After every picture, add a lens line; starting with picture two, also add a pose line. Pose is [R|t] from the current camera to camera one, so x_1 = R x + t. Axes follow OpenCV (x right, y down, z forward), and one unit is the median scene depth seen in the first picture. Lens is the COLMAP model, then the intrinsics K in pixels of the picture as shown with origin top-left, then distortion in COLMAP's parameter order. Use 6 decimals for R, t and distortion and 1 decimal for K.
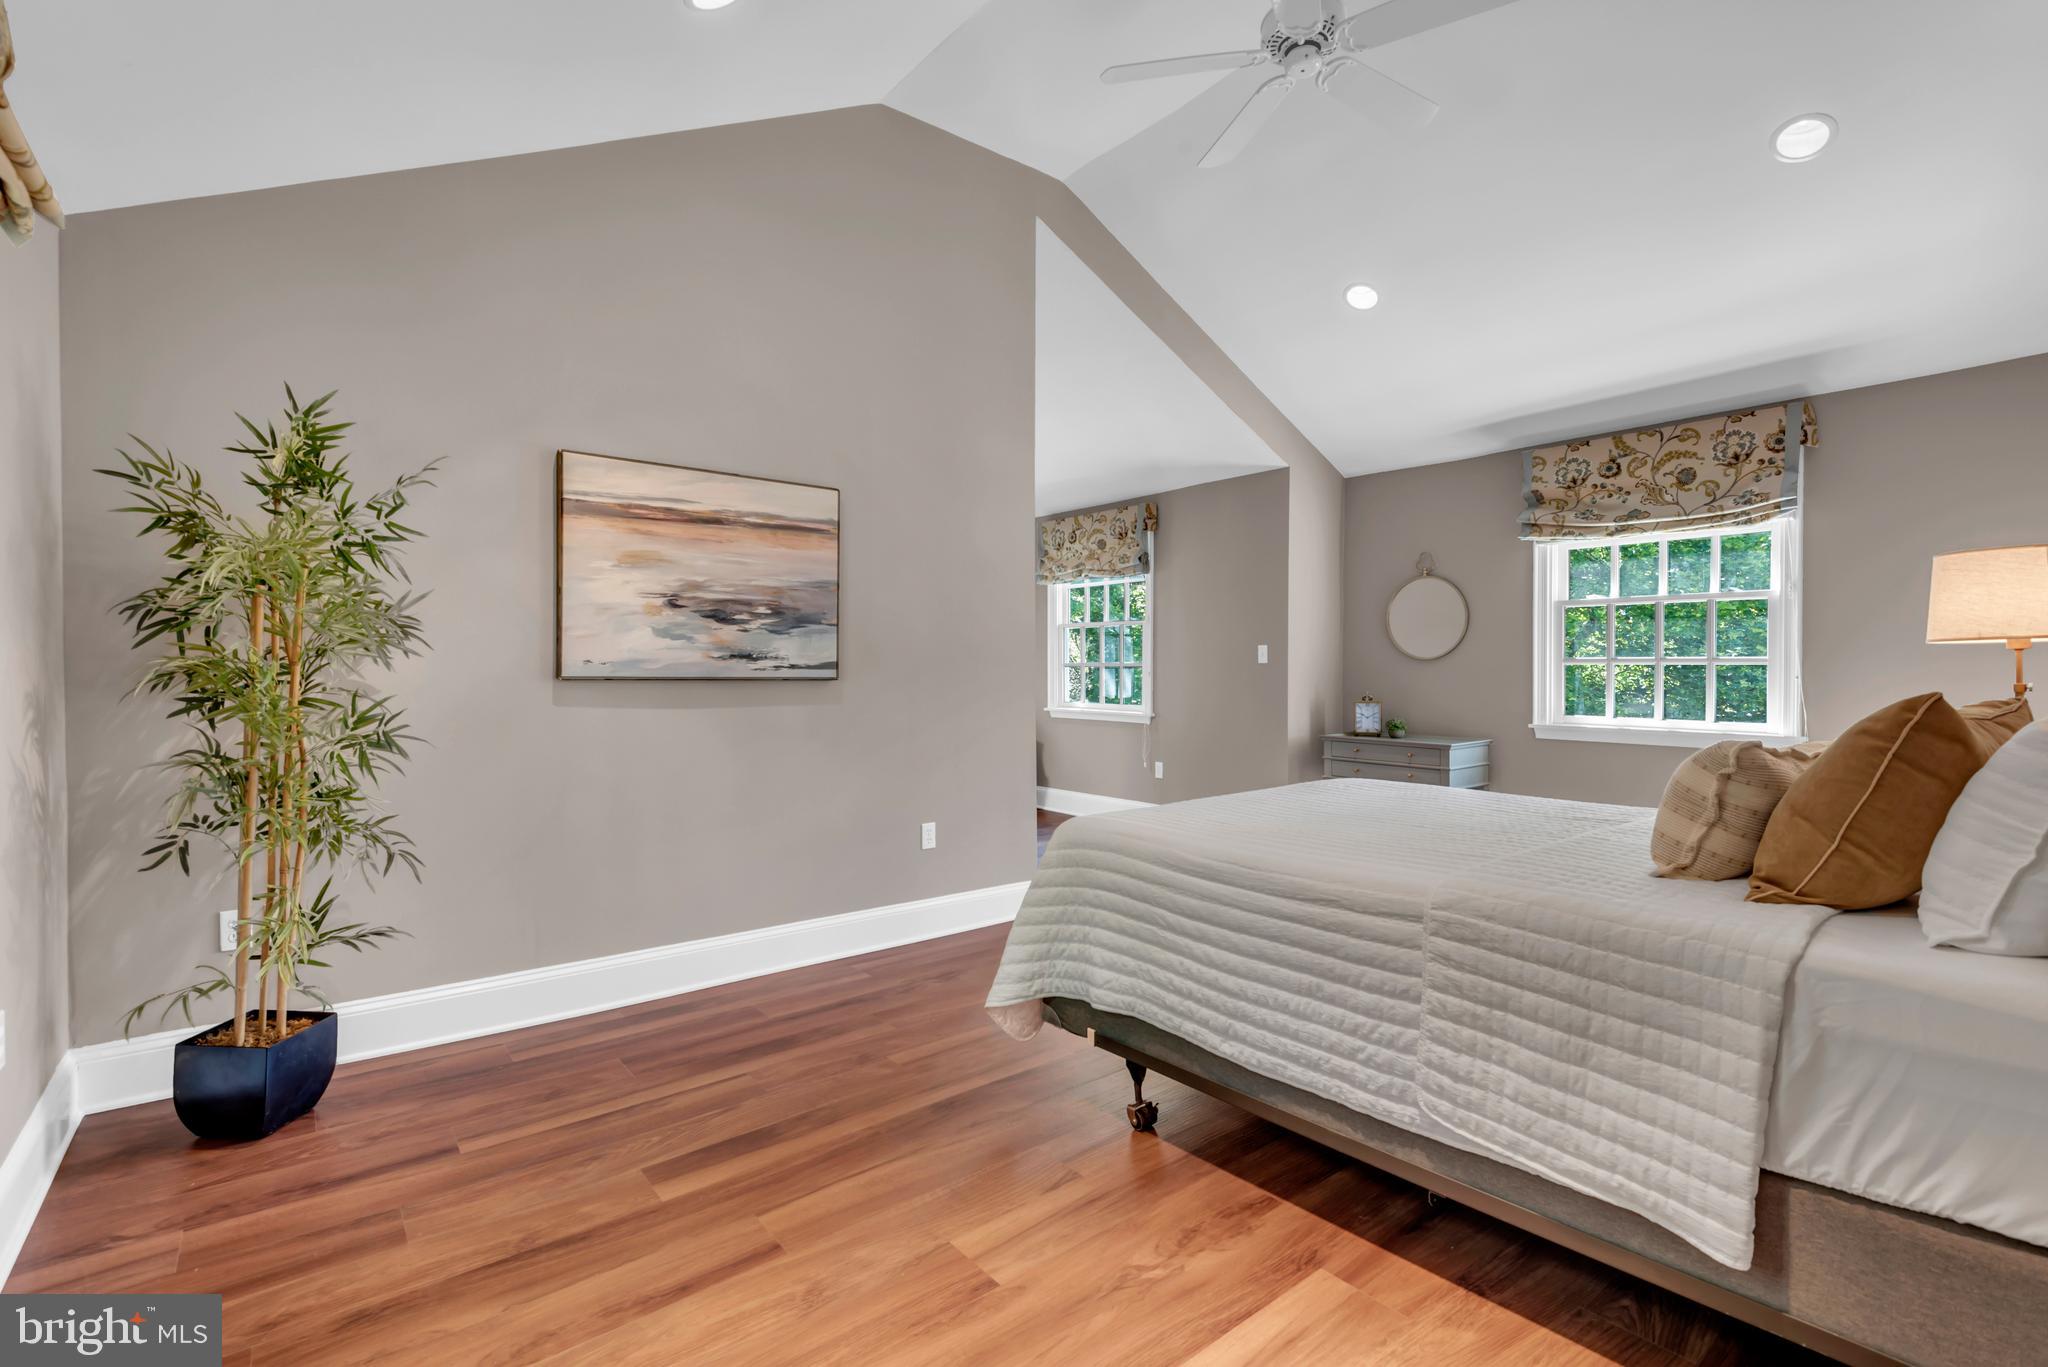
lens RADIAL K [[912.4, 0, 1024.8], [0, 912.4, 669.9], [0, 0, 1]] dist [0.024542, -0.011520]
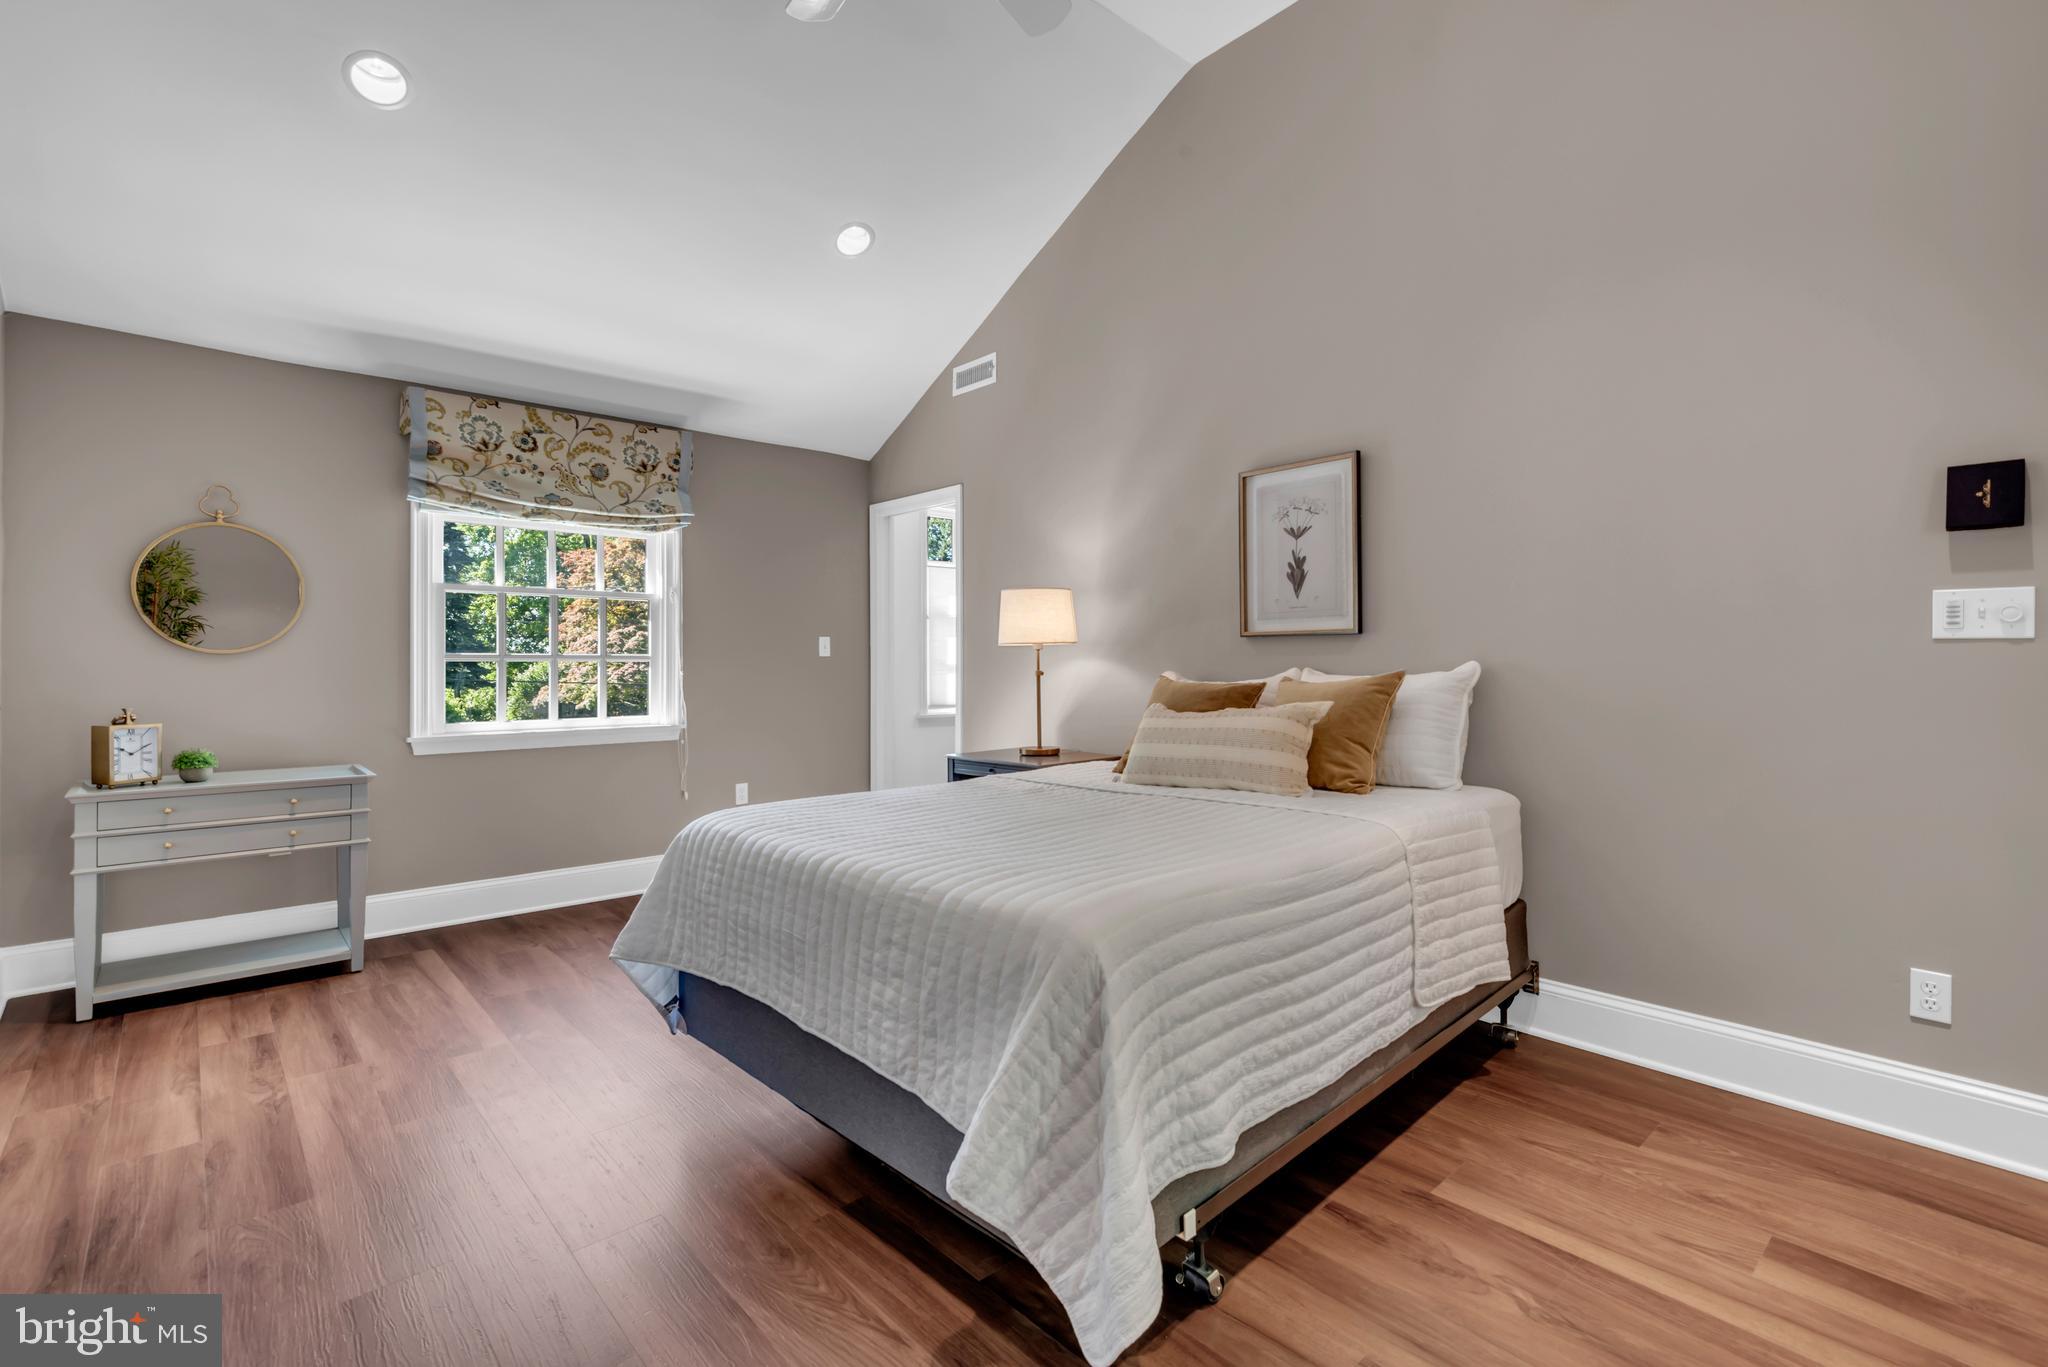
lens RADIAL K [[912.4, 0, 1024.8], [0, 912.4, 669.9], [0, 0, 1]] dist [0.024542, -0.011520]
pose [[-0.055824, -0.003766, 0.998434, -0.296260], [0.009077, 0.999950, 0.004279, 0.003311], [-0.998399, 0.009301, -0.055787, 0.600531]]
